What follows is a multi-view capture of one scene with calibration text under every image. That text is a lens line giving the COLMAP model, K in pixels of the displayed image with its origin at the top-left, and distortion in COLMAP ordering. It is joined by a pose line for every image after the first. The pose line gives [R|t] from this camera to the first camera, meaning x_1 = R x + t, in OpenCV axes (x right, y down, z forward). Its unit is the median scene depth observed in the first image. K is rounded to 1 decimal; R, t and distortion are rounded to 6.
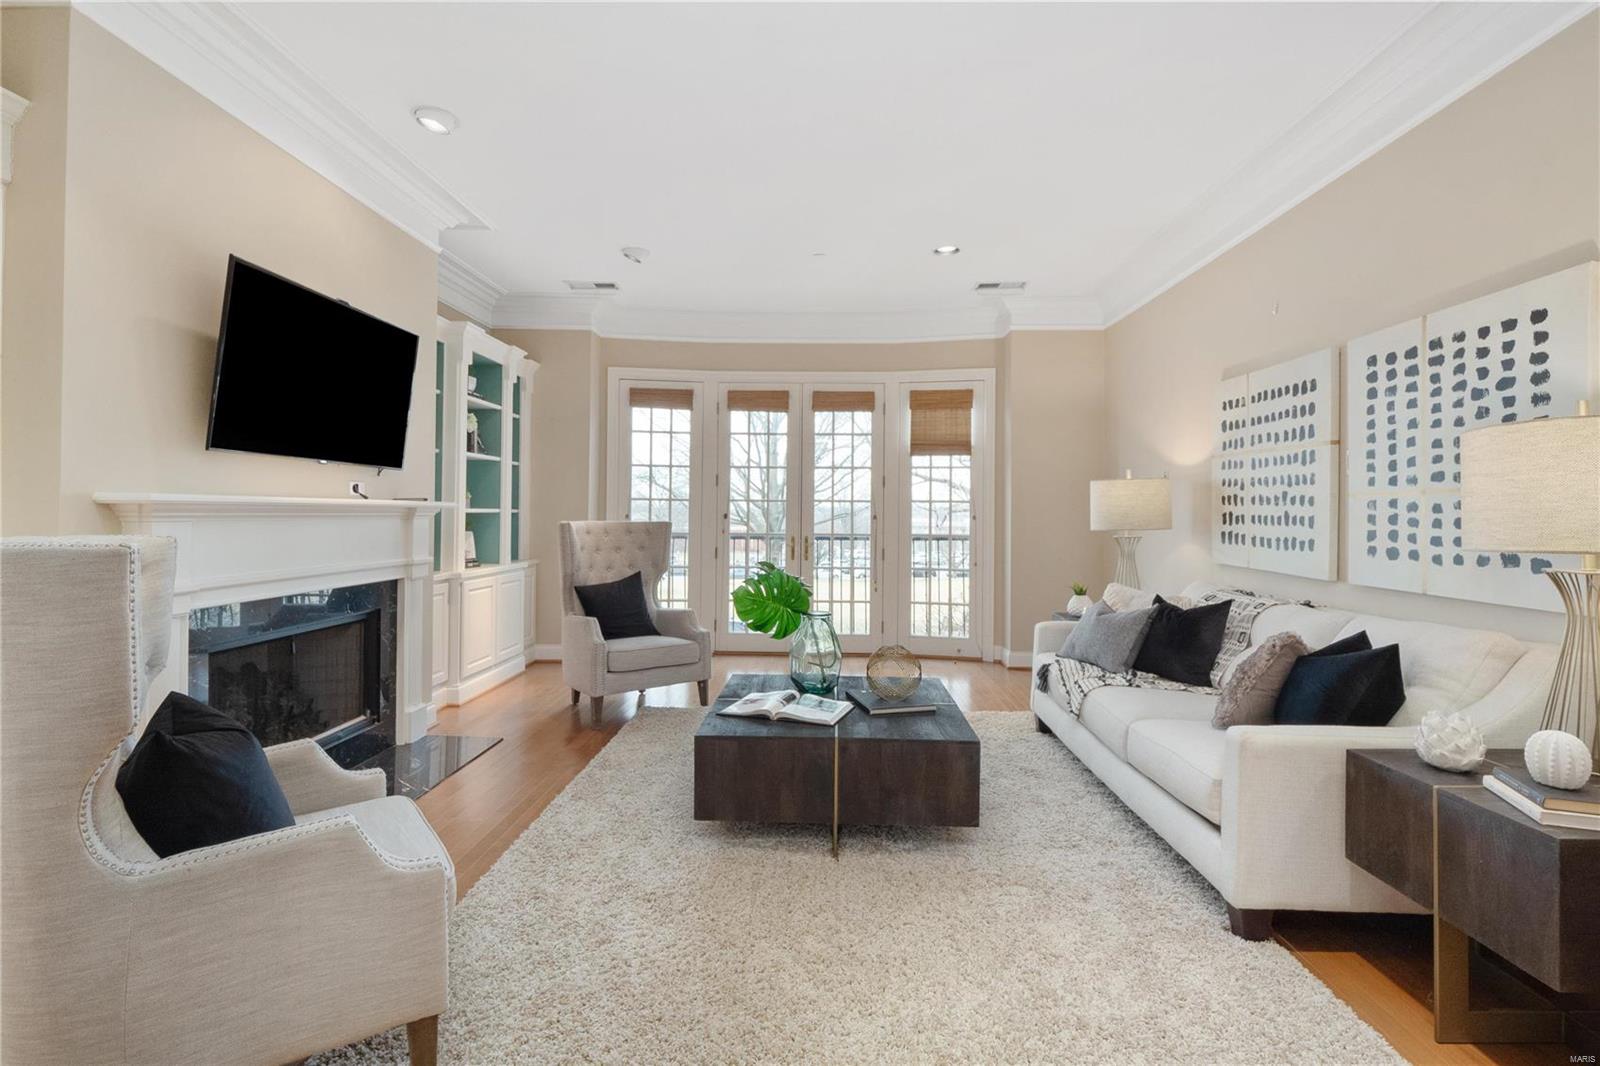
lens RADIAL K [[711.7, 0, 796.0], [0, 711.7, 504.8], [0, 0, 1]] dist [-0.002769, -0.000621]
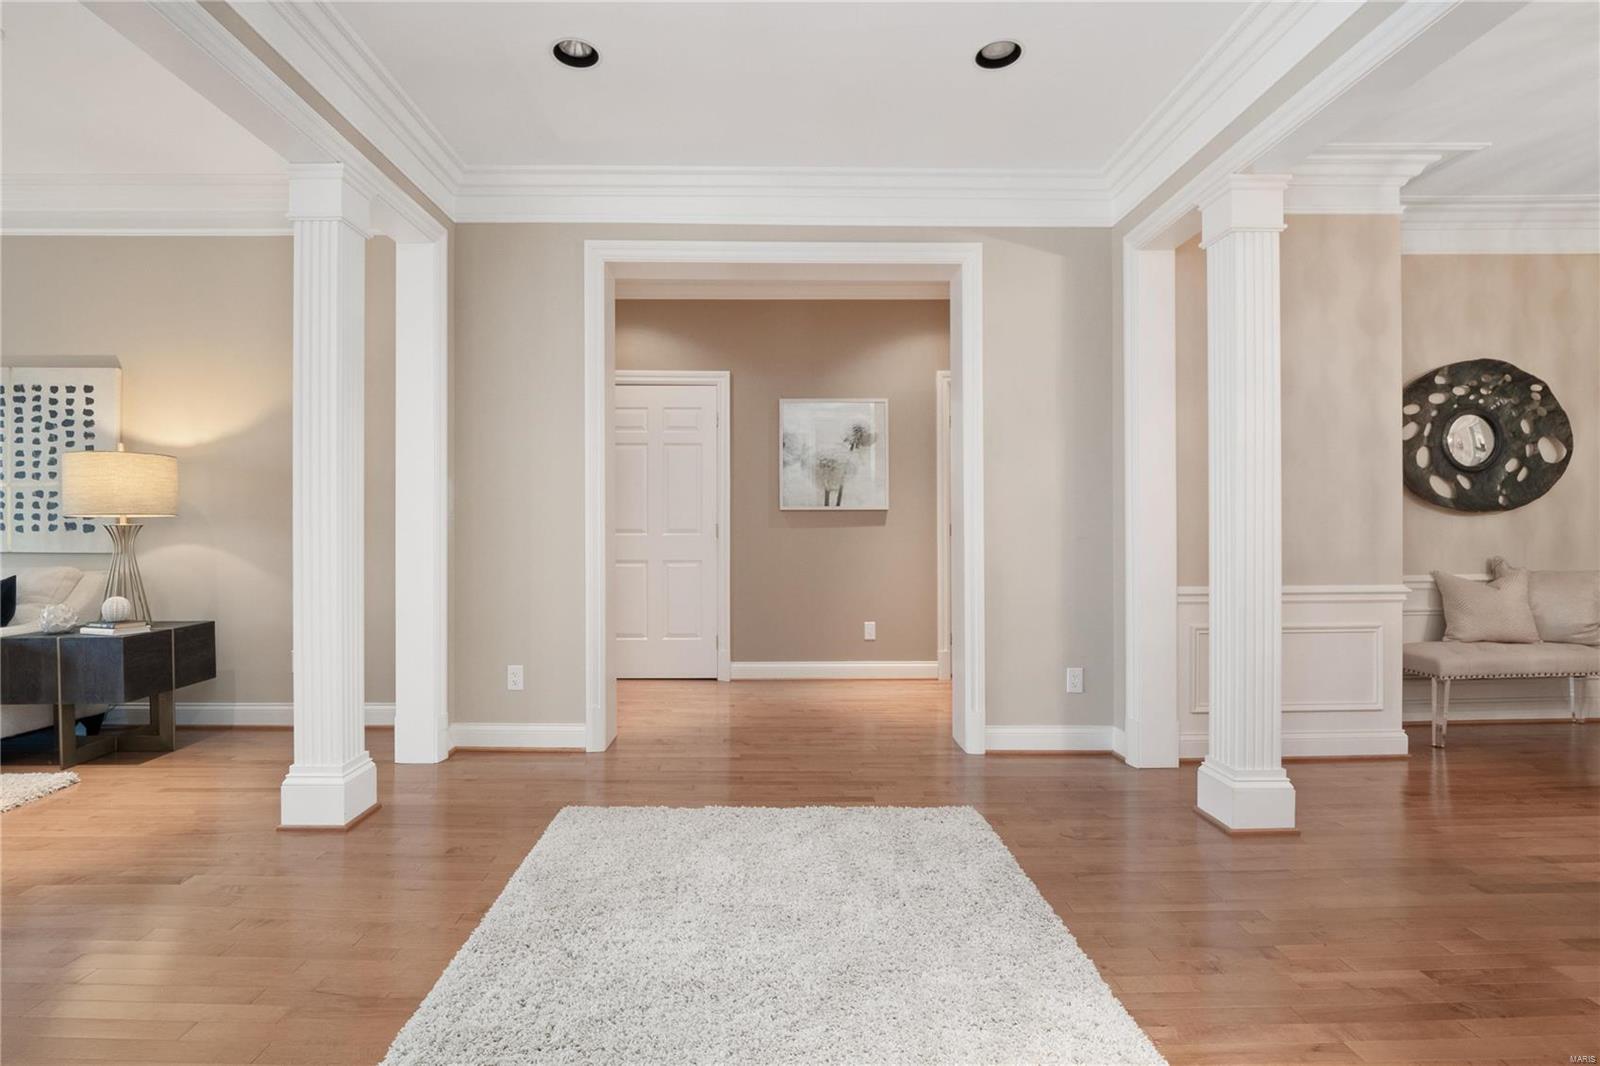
lens RADIAL K [[772.1, 0, 800.0], [0, 772.1, 533.0], [0, 0, 1]] dist [-0.000798, -0.000260]
pose [[-0.075209, -0.010762, 0.997110, -0.974969], [-0.011817, 0.999881, 0.009900, 0.054335], [-0.997098, -0.011038, -0.075327, -0.613232]]
